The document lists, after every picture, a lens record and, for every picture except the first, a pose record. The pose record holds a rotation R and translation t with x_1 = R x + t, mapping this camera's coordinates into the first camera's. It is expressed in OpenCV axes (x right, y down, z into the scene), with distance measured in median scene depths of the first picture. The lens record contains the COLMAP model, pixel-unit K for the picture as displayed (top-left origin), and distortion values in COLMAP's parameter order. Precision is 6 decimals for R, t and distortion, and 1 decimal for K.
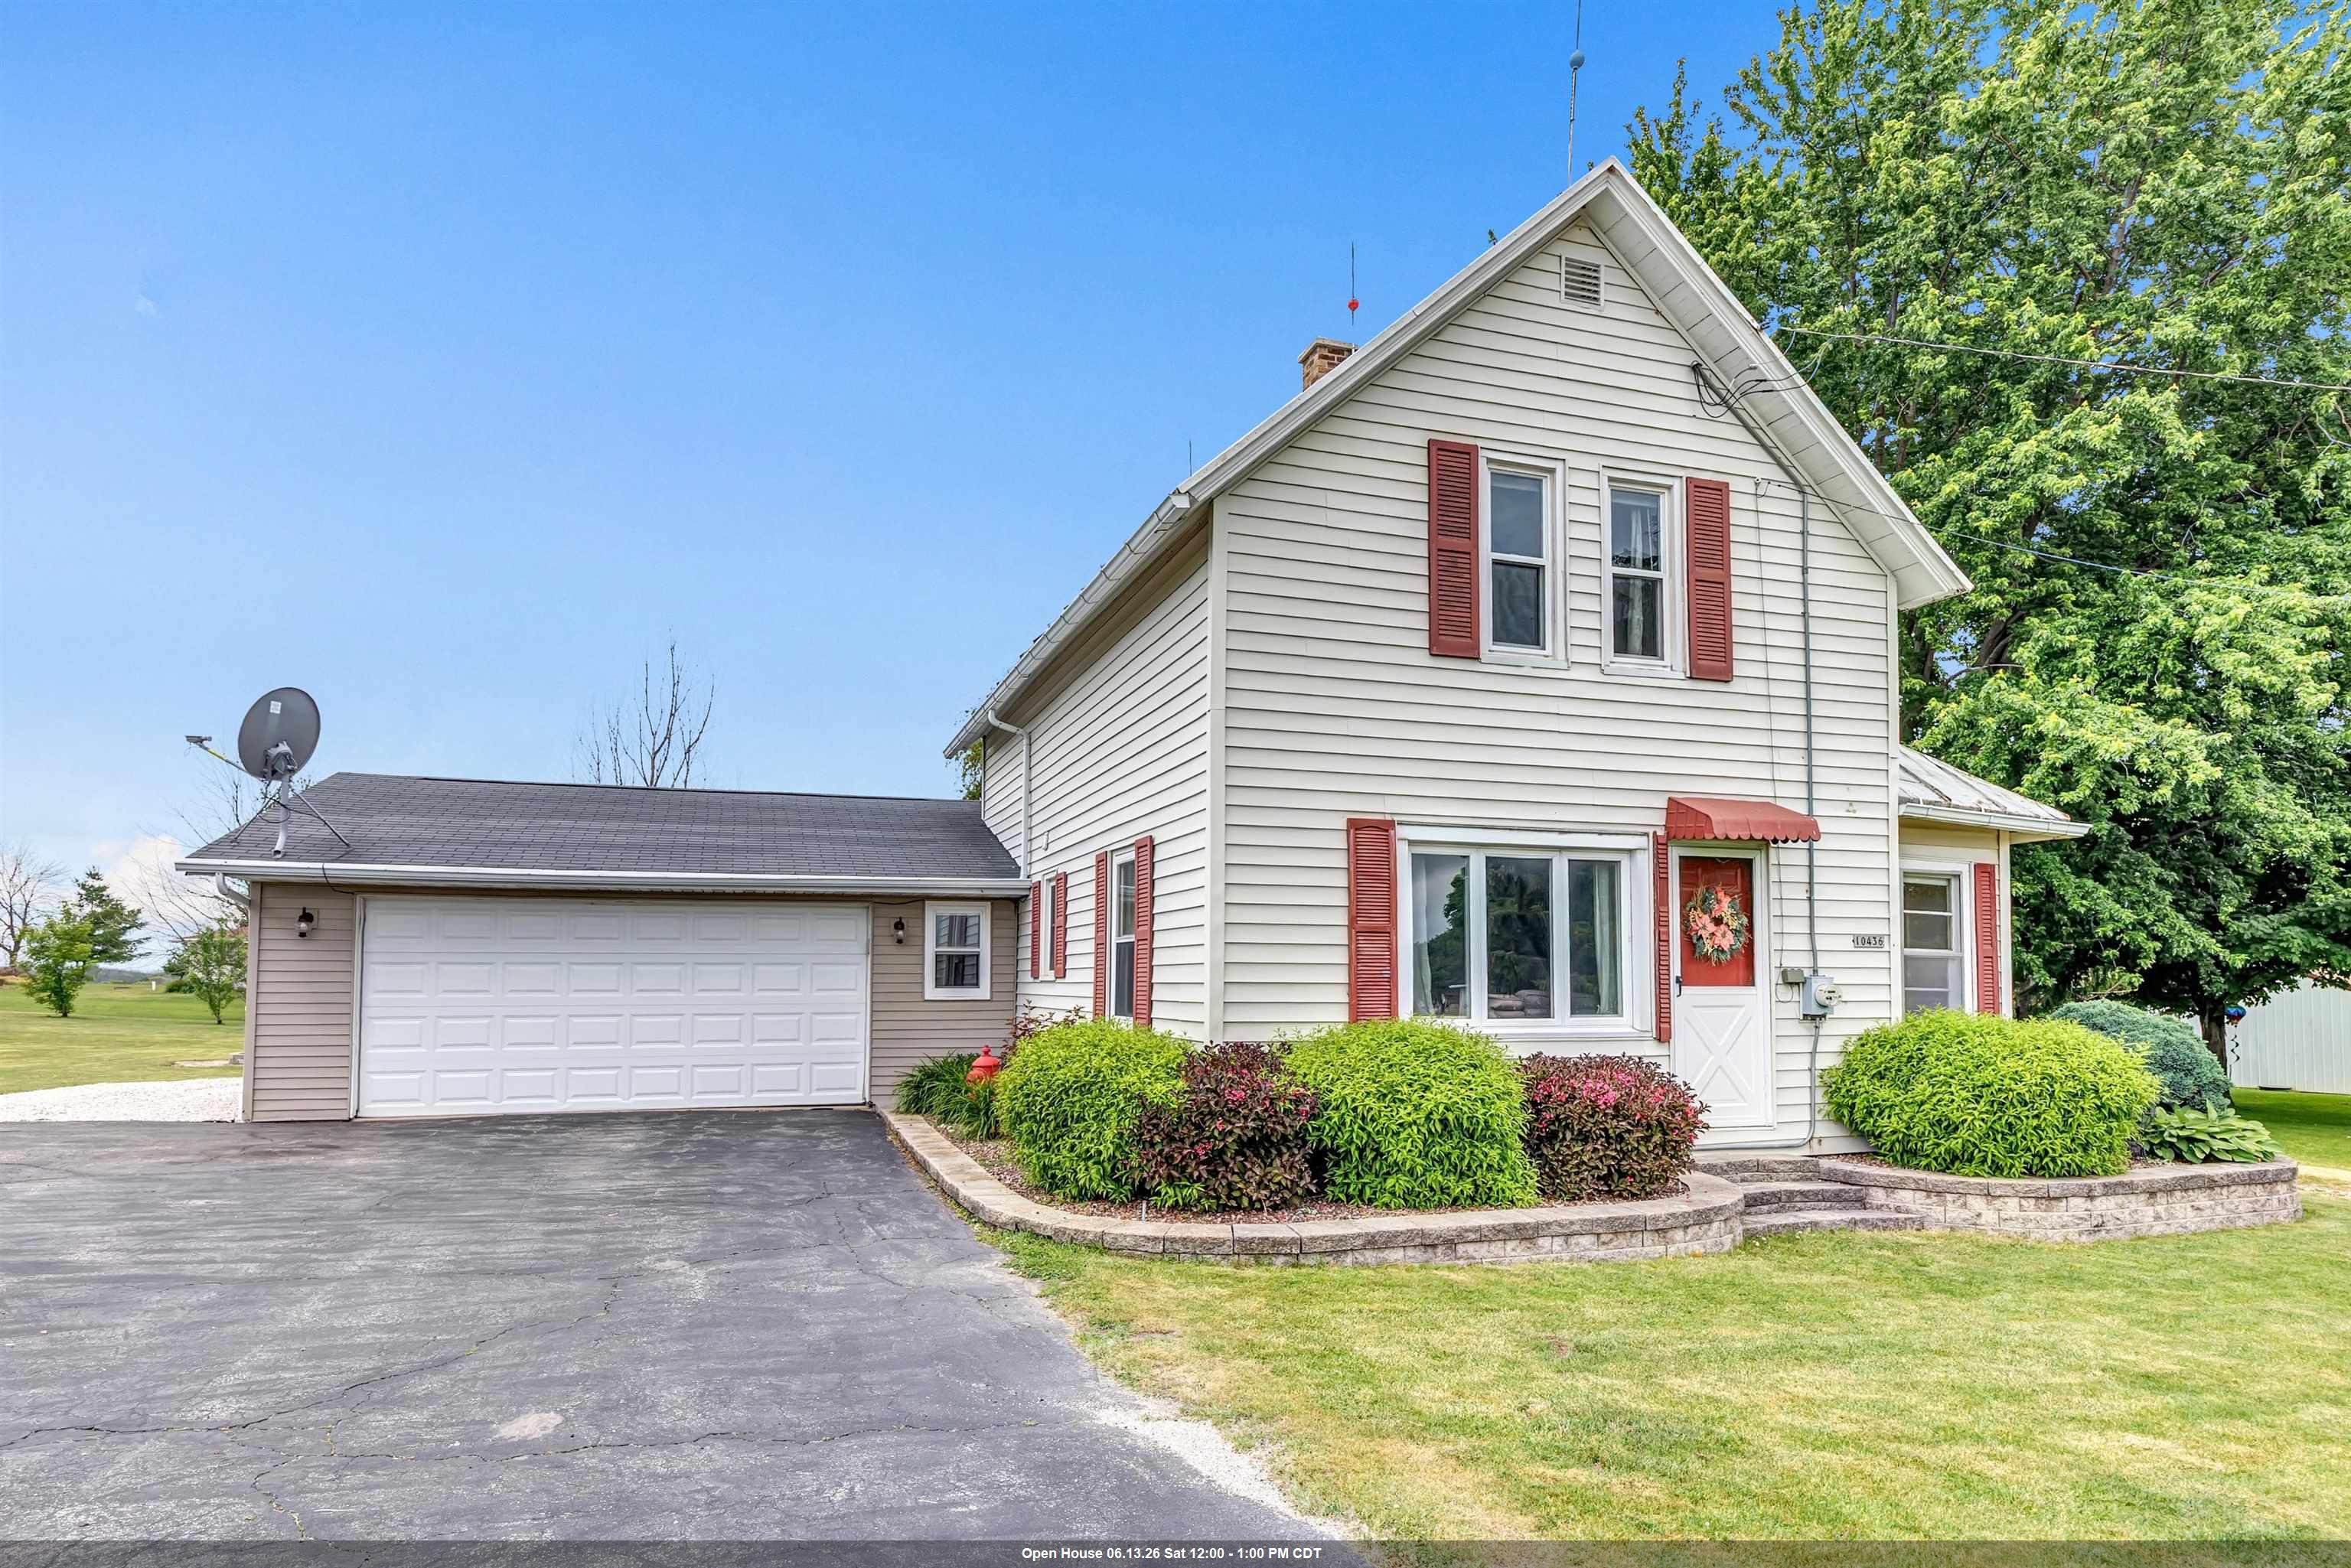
lens RADIAL K [[1318.4, 0, 1165.0], [0, 1318.4, 796.0], [0, 0, 1]] dist [-0.000431, 0.001740]
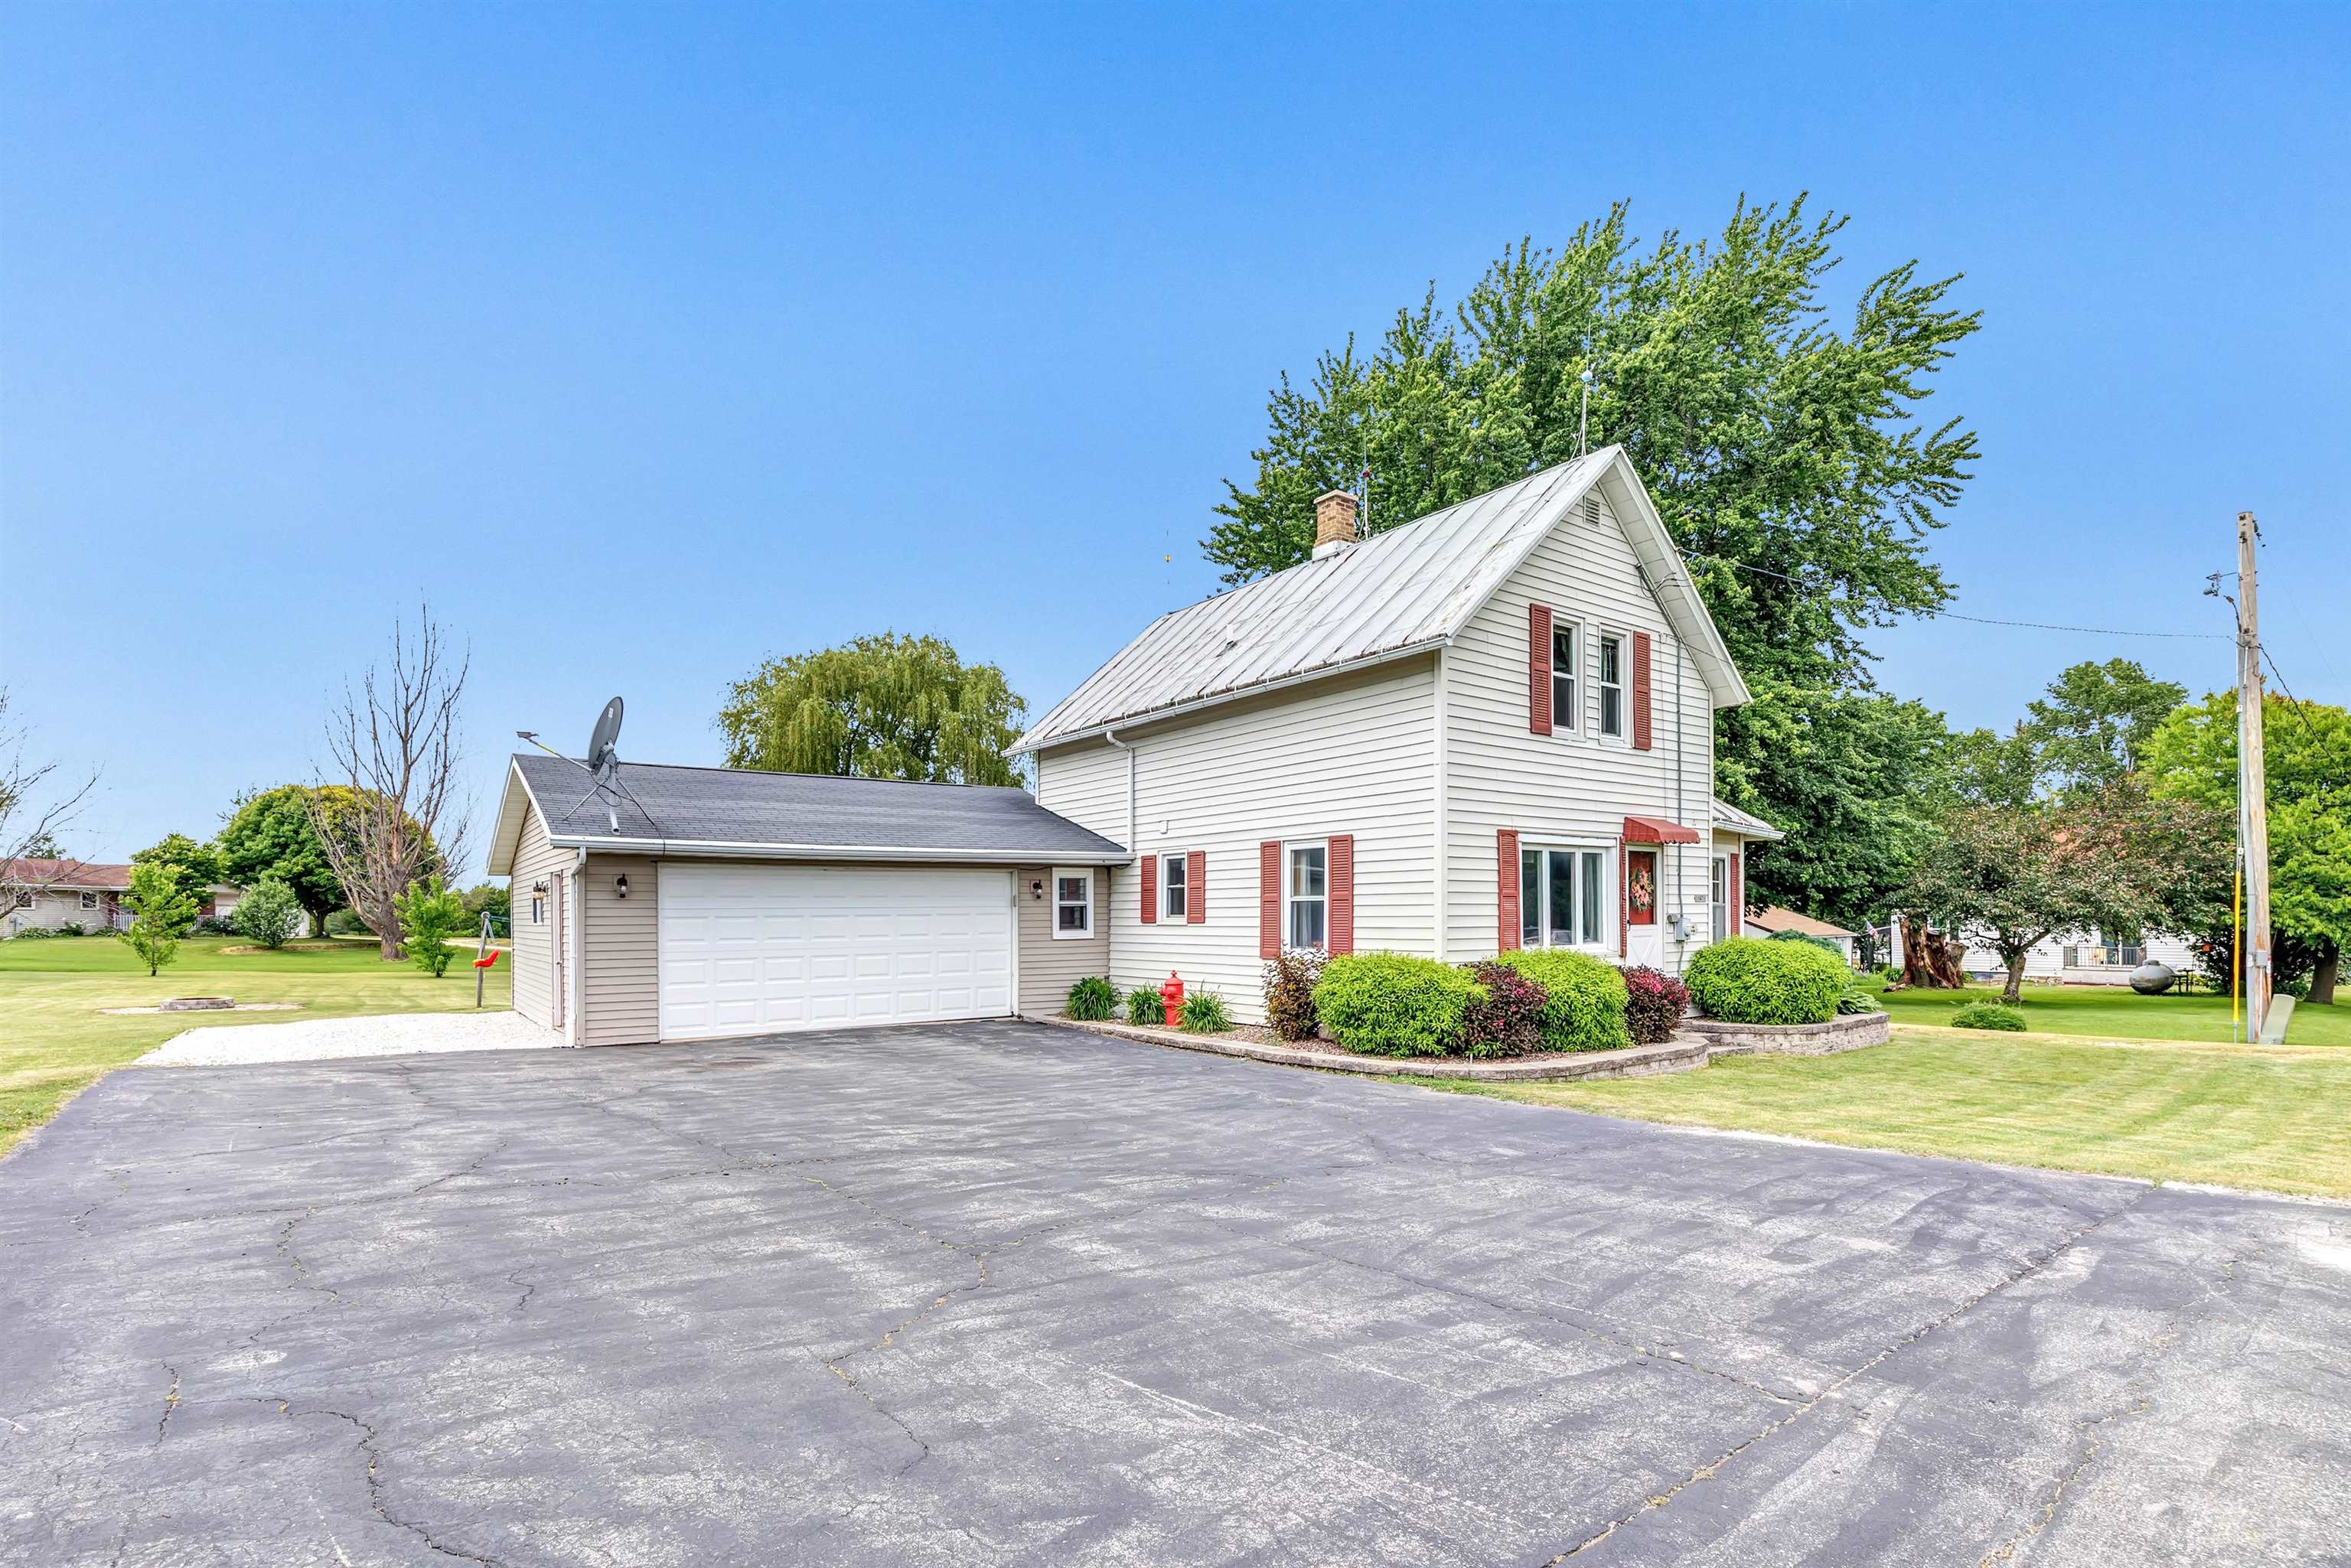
lens RADIAL K [[1093.9, 0, 1183.3], [0, 1093.9, 792.1], [0, 0, 1]] dist [-0.003009, -0.000109]
pose [[0.949338, 0.025771, 0.313200, -0.611126], [-0.034320, 0.999173, 0.021812, -0.042516], [-0.312378, -0.031456, 0.949437, -0.181914]]
